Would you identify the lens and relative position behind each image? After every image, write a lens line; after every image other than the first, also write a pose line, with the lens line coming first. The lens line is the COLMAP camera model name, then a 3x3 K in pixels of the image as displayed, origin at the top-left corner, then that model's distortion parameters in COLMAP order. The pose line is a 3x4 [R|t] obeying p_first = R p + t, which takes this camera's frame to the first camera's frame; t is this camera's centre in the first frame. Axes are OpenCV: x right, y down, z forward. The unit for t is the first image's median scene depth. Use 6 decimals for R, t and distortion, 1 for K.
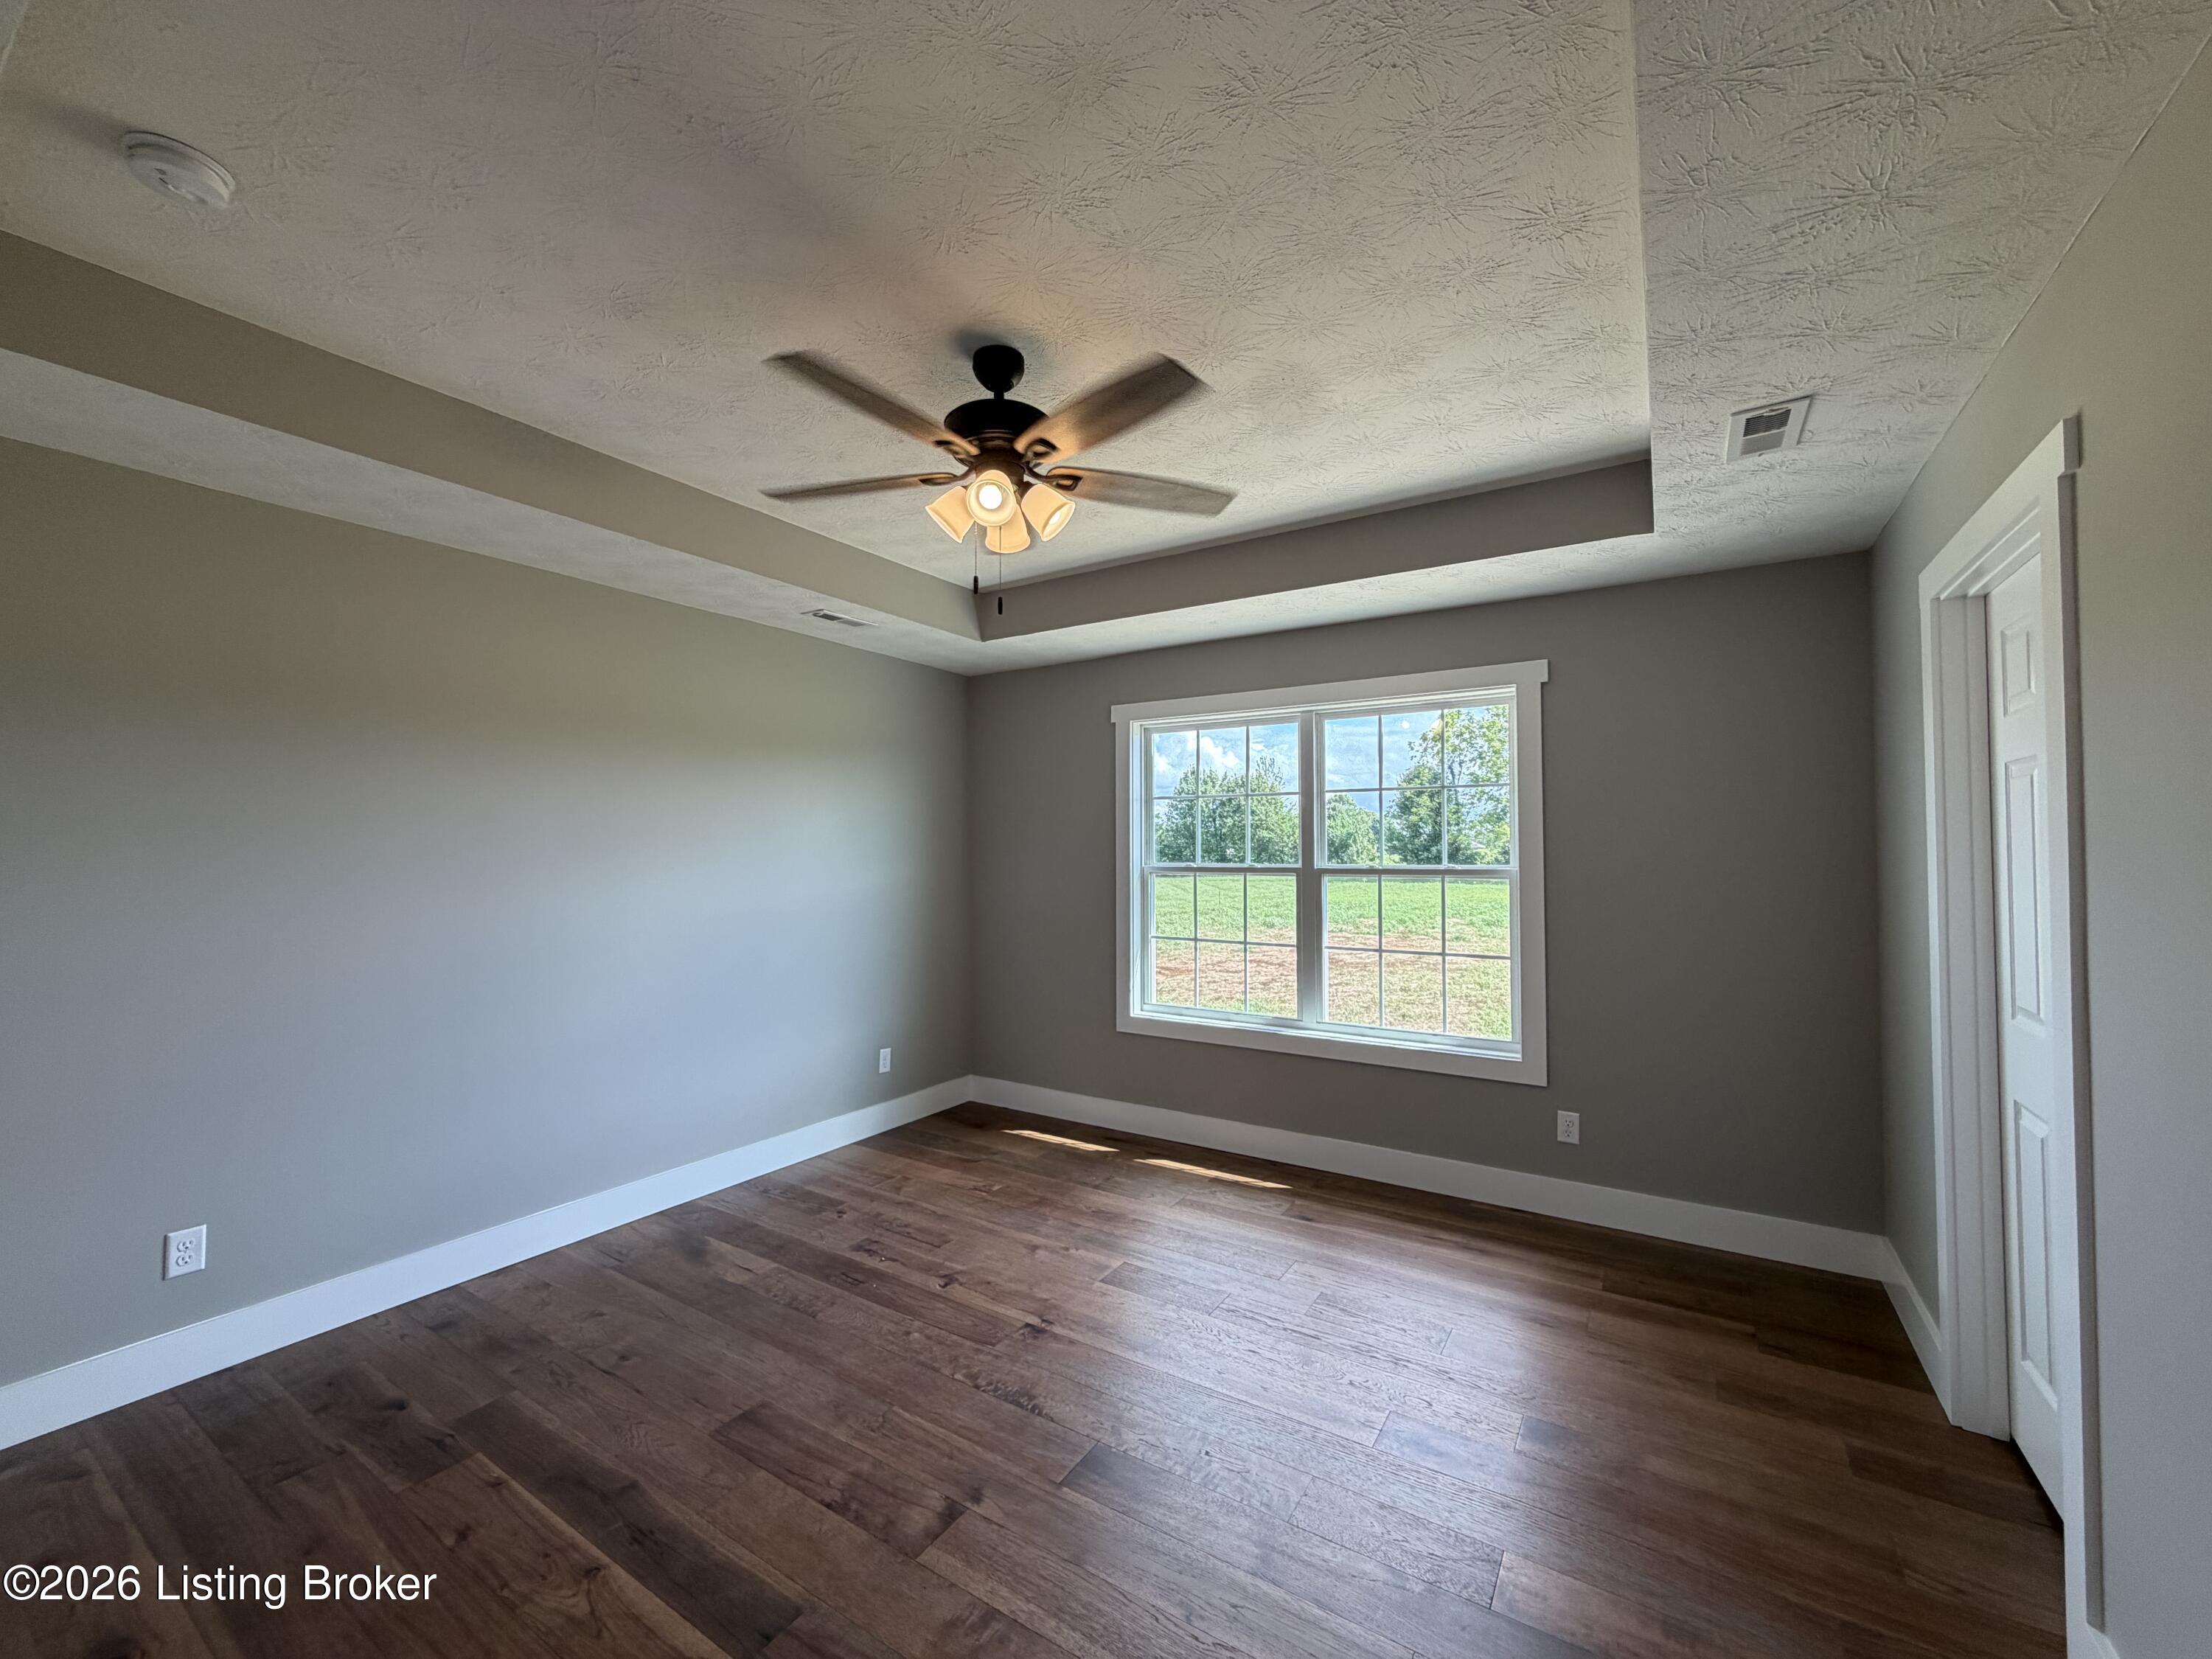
lens RADIAL K [[883.2, 0, 1101.7], [0, 883.2, 829.9], [0, 0, 1]] dist [-0.000176, 0.000282]
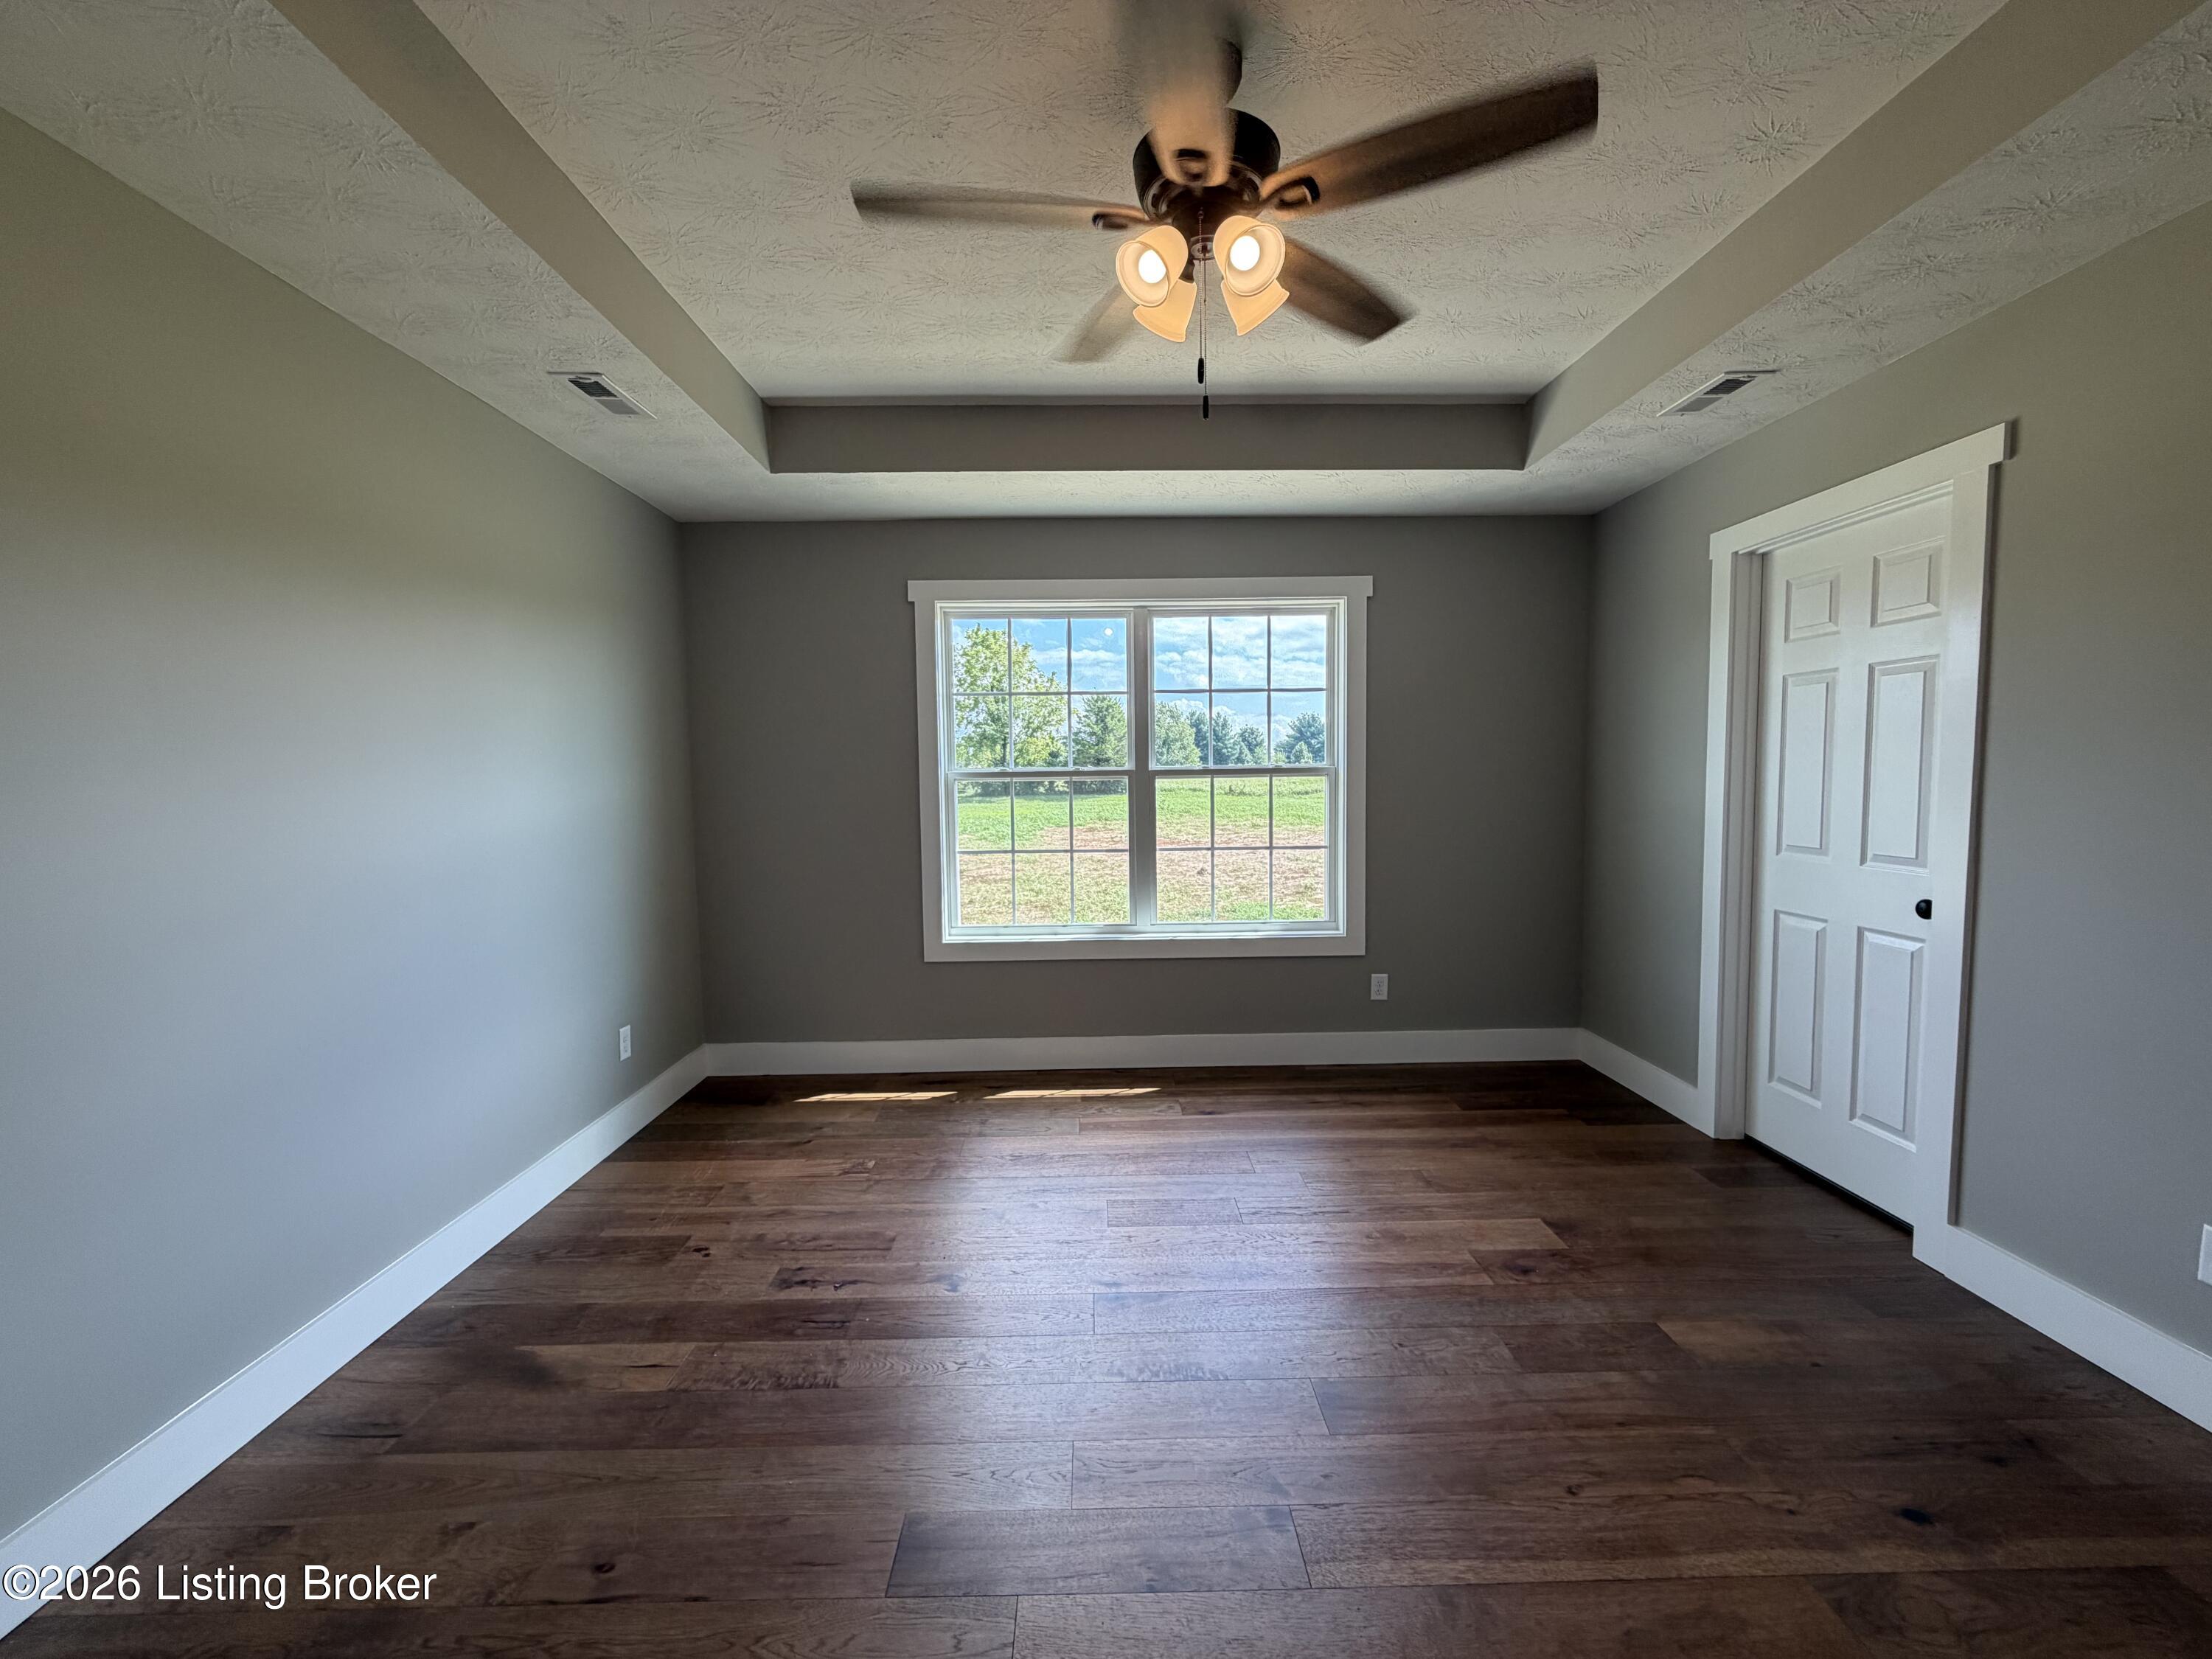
lens RADIAL K [[883.2, 0, 1101.7], [0, 883.2, 829.9], [0, 0, 1]] dist [-0.000176, 0.000282]
pose [[0.832608, -0.046734, 0.551888, -0.375542], [-0.000890, 0.996320, 0.085711, 0.027917], [-0.553862, -0.071855, 0.829502, 0.228574]]
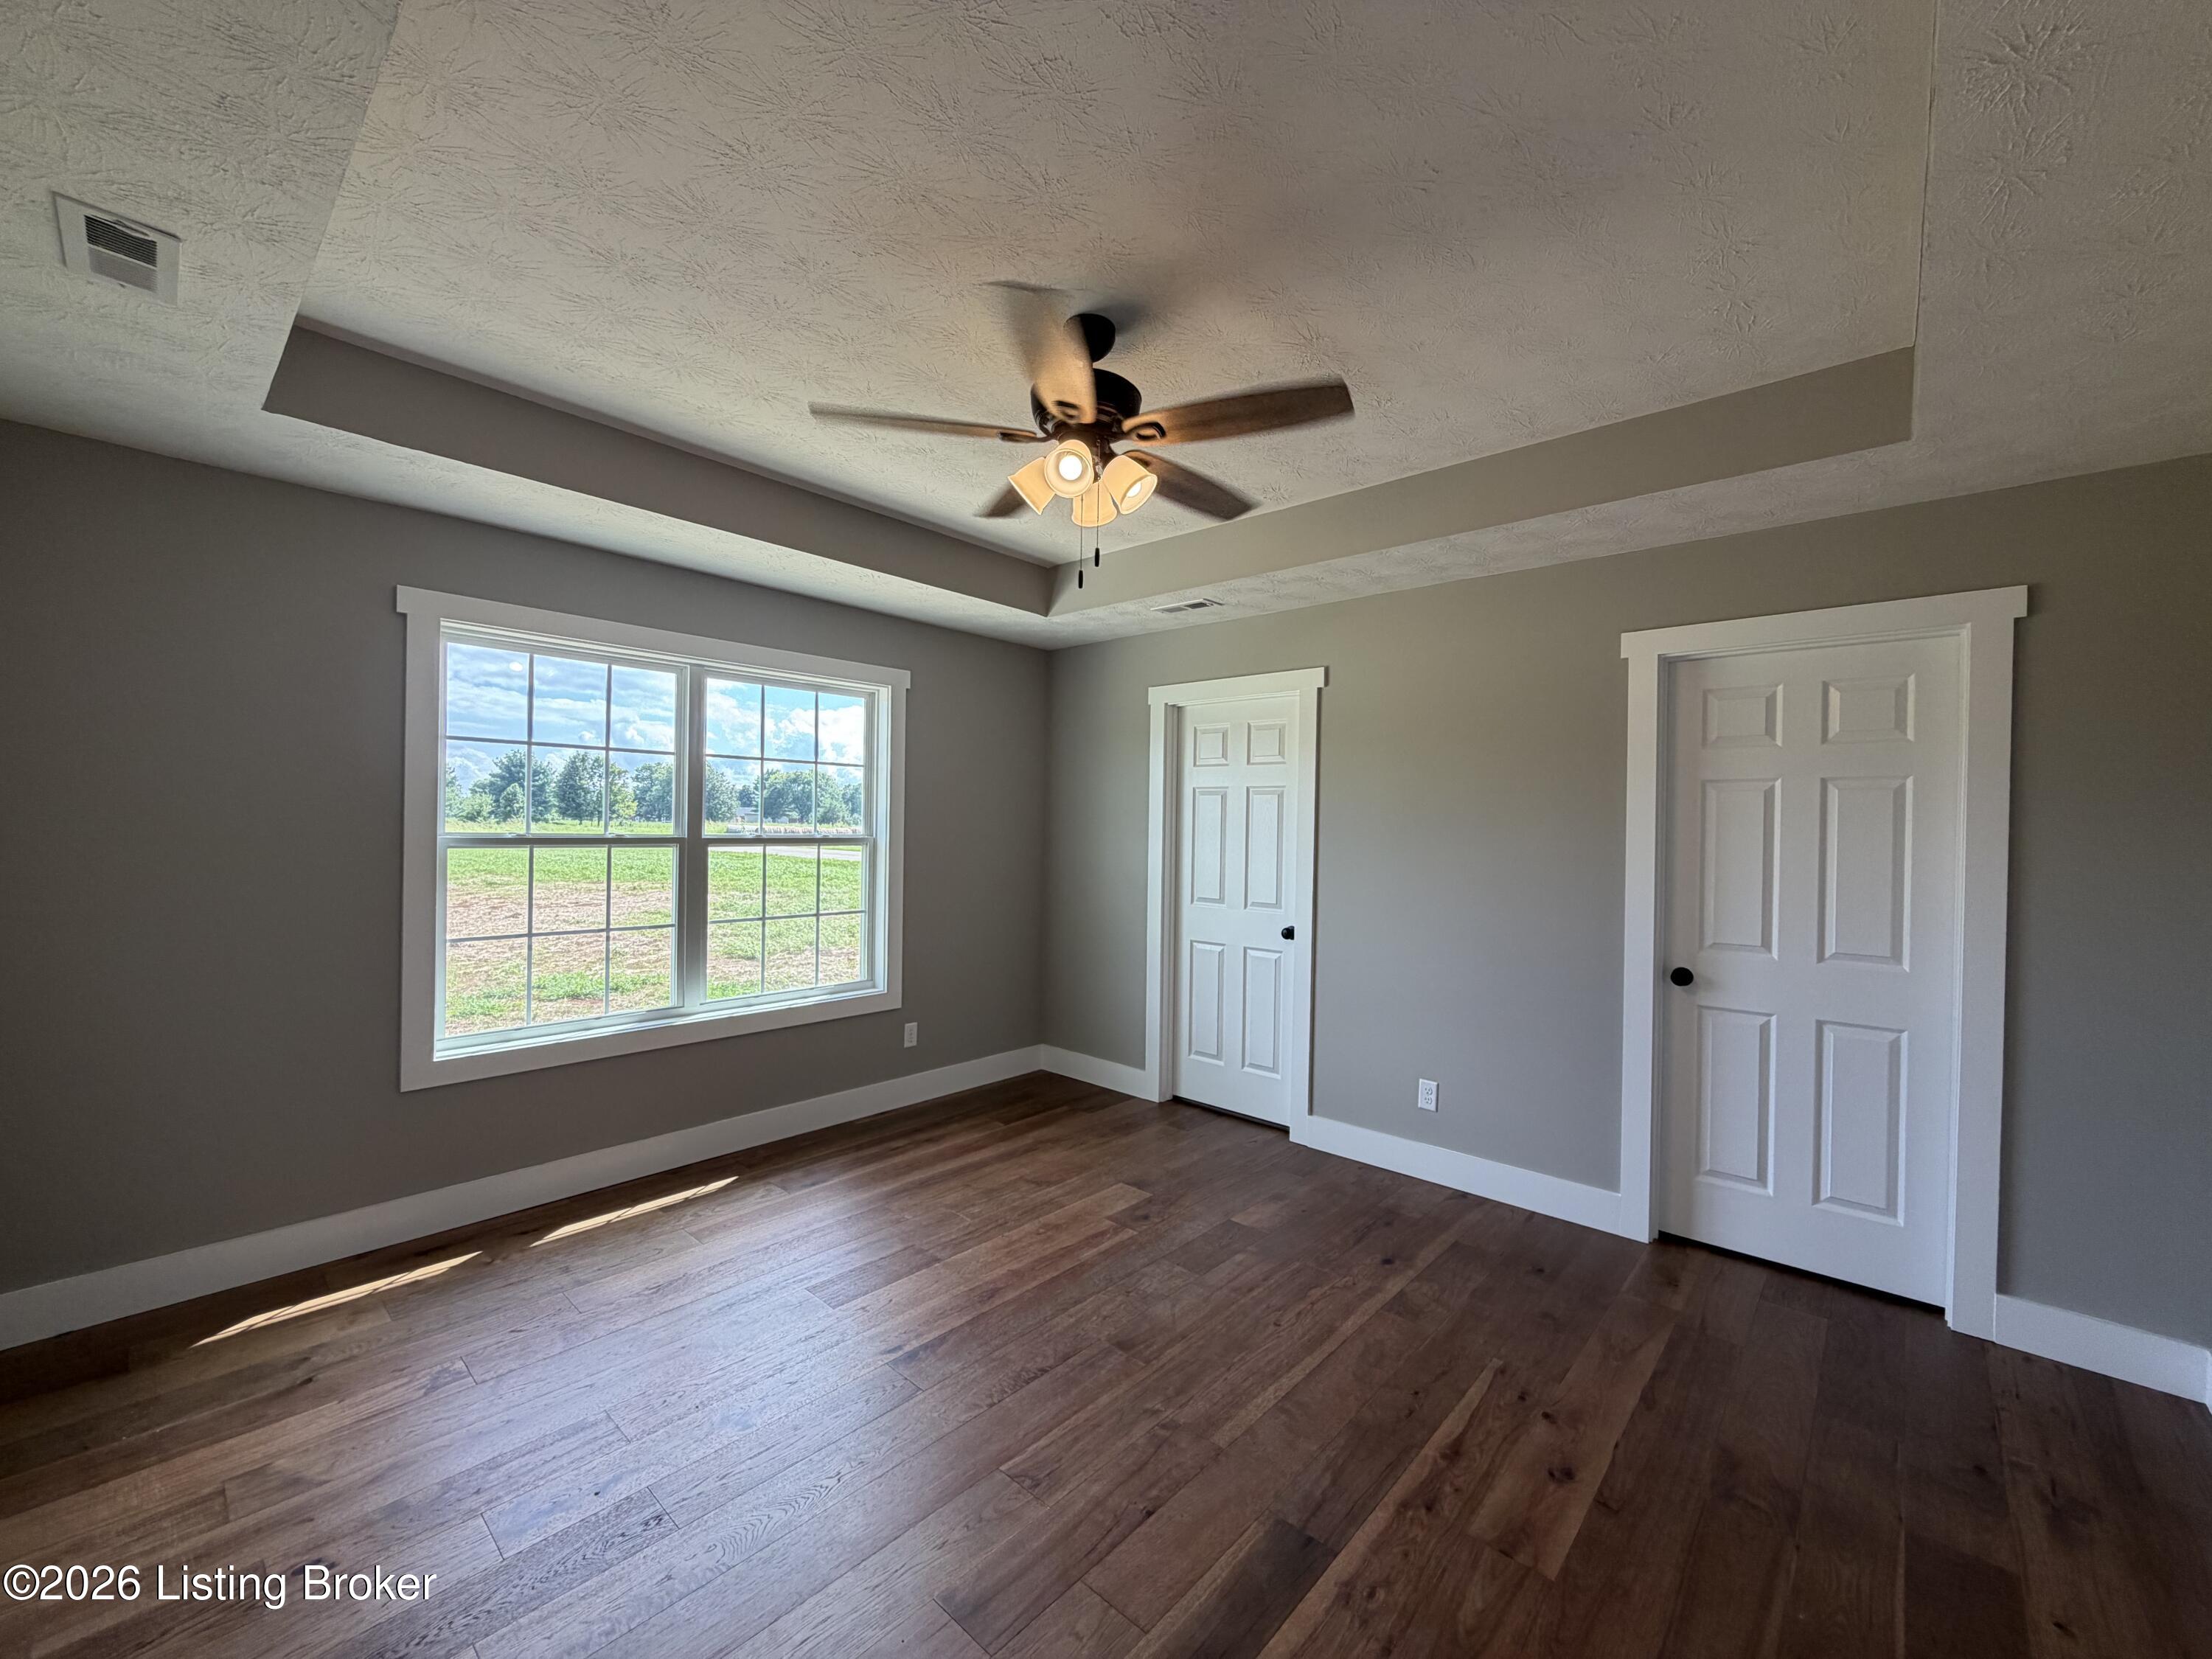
lens RADIAL K [[883.2, 0, 1101.7], [0, 883.2, 829.9], [0, 0, 1]] dist [-0.000176, 0.000282]
pose [[0.163756, -0.002421, 0.986498, -0.647009], [-0.041054, 0.999114, 0.009267, 0.010113], [-0.985646, -0.042017, 0.163511, 0.476196]]
